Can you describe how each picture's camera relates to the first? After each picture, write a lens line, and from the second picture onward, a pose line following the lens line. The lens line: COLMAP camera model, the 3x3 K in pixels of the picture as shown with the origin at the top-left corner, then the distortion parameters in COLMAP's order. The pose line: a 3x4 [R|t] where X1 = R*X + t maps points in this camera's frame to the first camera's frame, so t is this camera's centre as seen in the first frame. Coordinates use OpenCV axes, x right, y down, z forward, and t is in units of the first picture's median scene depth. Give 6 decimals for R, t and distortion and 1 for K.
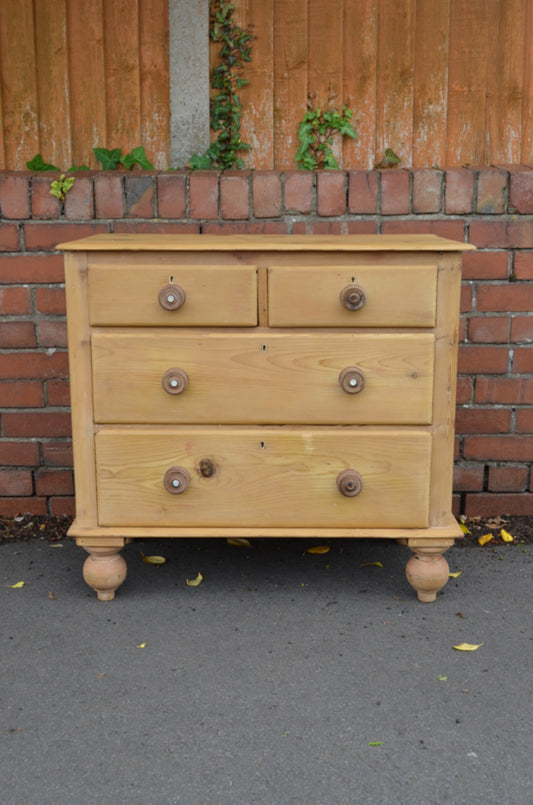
lens RADIAL K [[956.0, 0, 266.5], [0, 956.0, 402.5], [0, 0, 1]] dist [-0.012099, -0.012853]
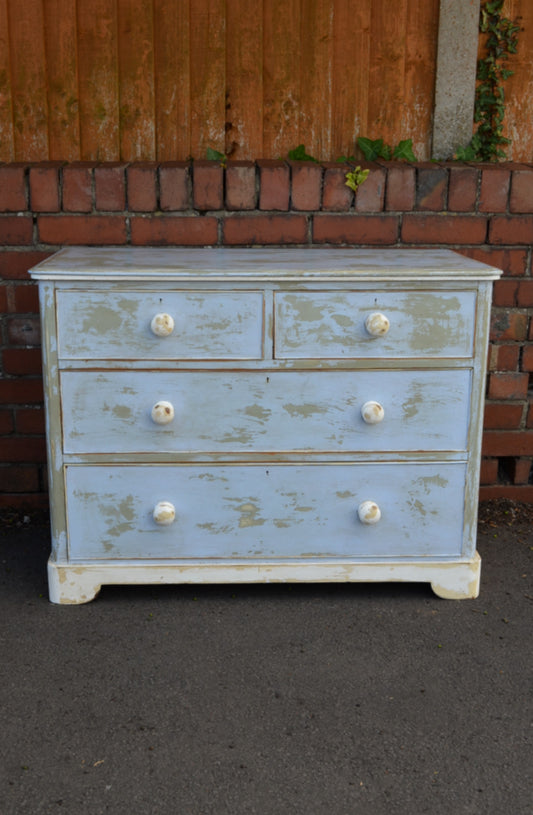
lens RADIAL K [[962.4, 0, 266.5], [0, 962.4, 407.5], [0, 0, 1]] dist [-0.015632, 0.022801]
pose [[0.998717, -0.002023, 0.050604, -0.329179], [0.000777, 0.999697, 0.024622, -0.011852], [-0.050638, -0.024551, 0.998415, 0.001497]]
